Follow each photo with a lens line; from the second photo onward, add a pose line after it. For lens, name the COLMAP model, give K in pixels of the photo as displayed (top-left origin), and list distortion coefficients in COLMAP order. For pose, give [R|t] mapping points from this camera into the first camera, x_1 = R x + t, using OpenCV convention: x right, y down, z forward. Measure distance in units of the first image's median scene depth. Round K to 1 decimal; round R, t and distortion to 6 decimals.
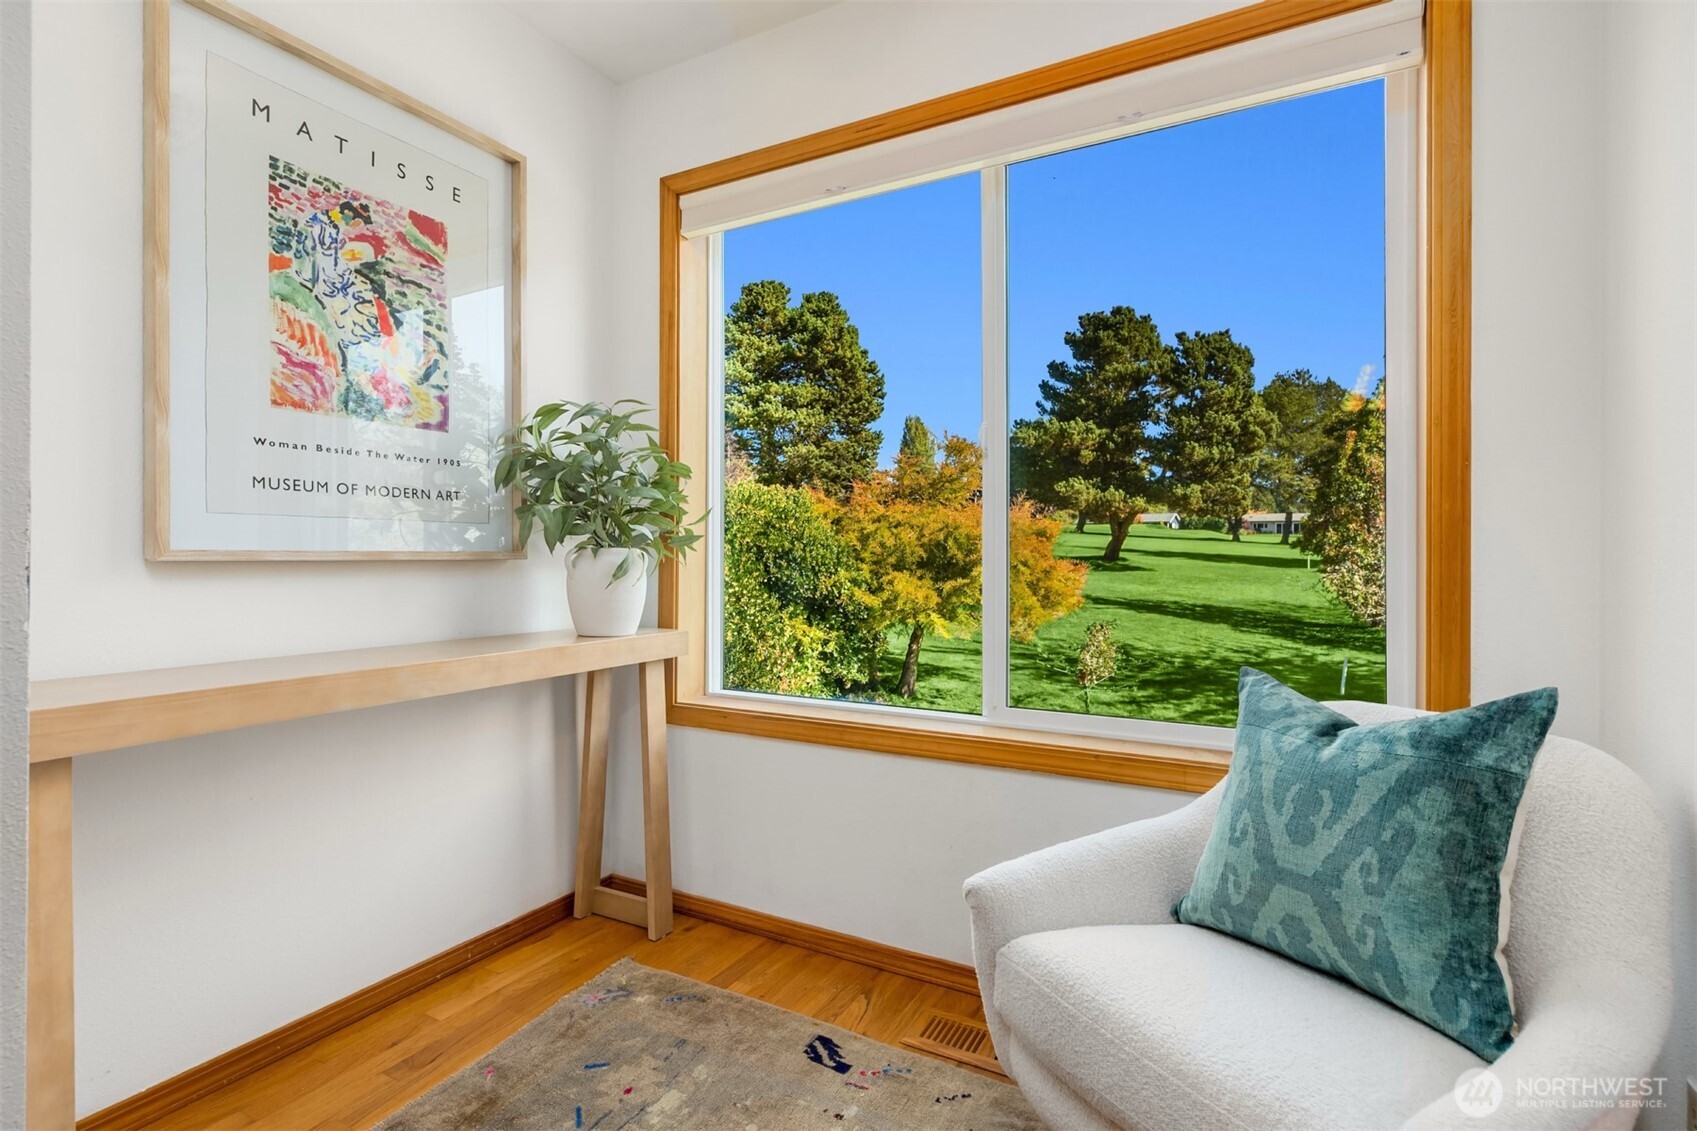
lens RADIAL K [[822.7, 0, 843.4], [0, 822.7, 556.4], [0, 0, 1]] dist [-0.001927, 0.000141]
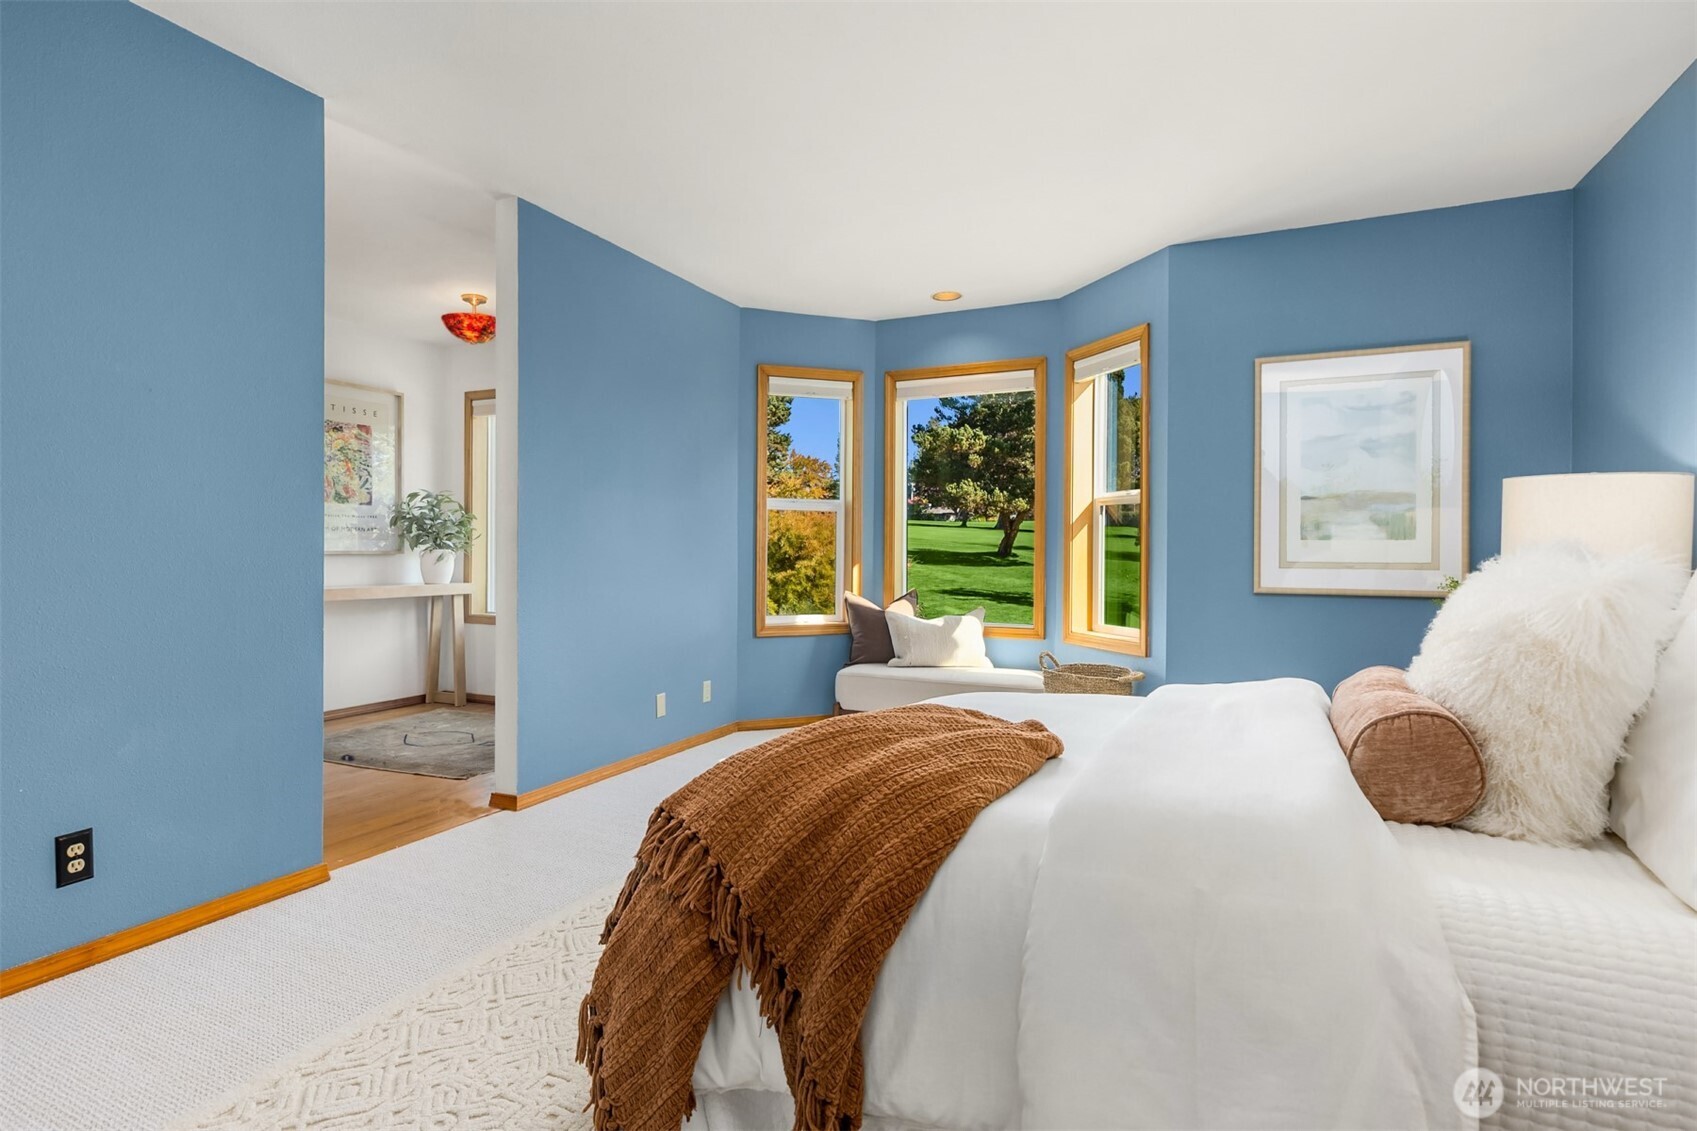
lens RADIAL K [[844.1, 0, 848.5], [0, 844.1, 565.5], [0, 0, 1]] dist [-0.000700, -0.001081]
pose [[0.997291, 0.000972, 0.073549, 0.731810], [-0.002132, 0.999874, 0.015705, -0.003232], [-0.073524, -0.015820, 0.997168, -1.571629]]
